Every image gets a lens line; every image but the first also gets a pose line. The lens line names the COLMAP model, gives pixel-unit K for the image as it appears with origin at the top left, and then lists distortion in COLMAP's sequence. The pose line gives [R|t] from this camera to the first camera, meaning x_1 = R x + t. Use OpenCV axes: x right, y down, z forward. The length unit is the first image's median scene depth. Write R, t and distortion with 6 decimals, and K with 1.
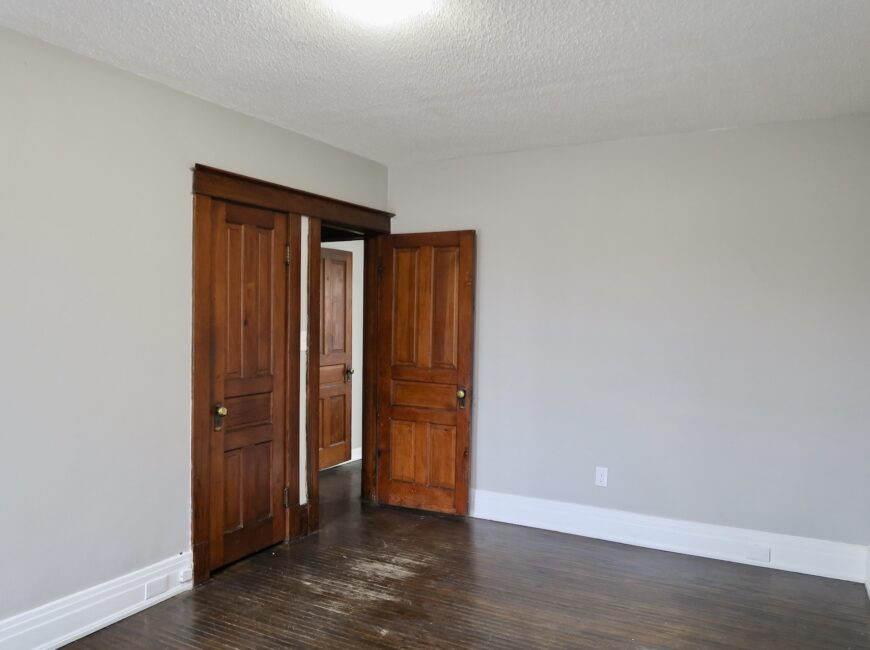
lens RADIAL K [[673.2, 0, 435.0], [0, 673.2, 325.0], [0, 0, 1]] dist [-0.015487, 0.001881]
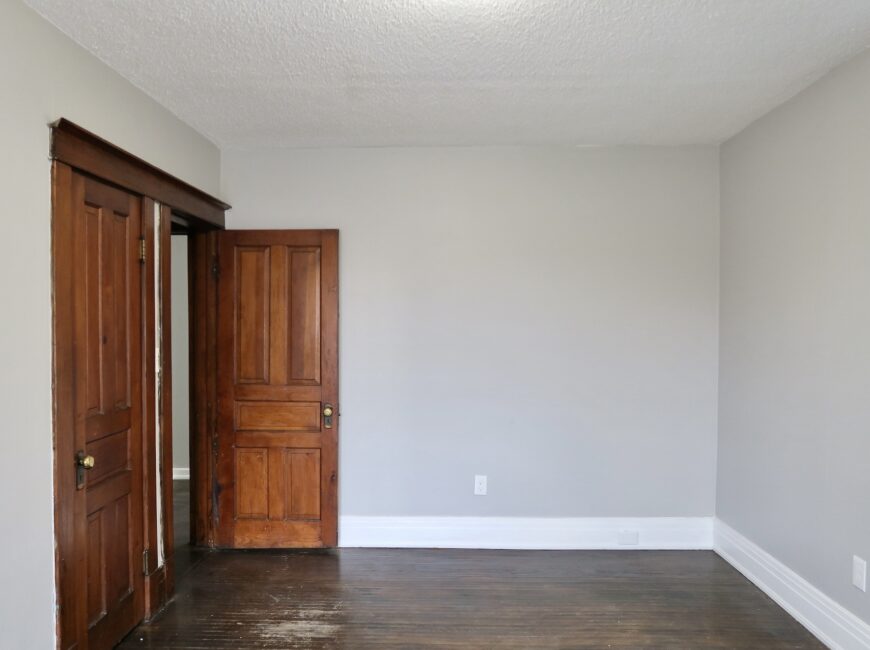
lens RADIAL K [[673.2, 0, 435.0], [0, 673.2, 325.0], [0, 0, 1]] dist [-0.015487, 0.001881]
pose [[0.888717, -0.017041, 0.458139, -0.241859], [0.019682, 0.999806, -0.000991, -0.009355], [-0.458033, 0.009898, 0.888880, 0.138291]]
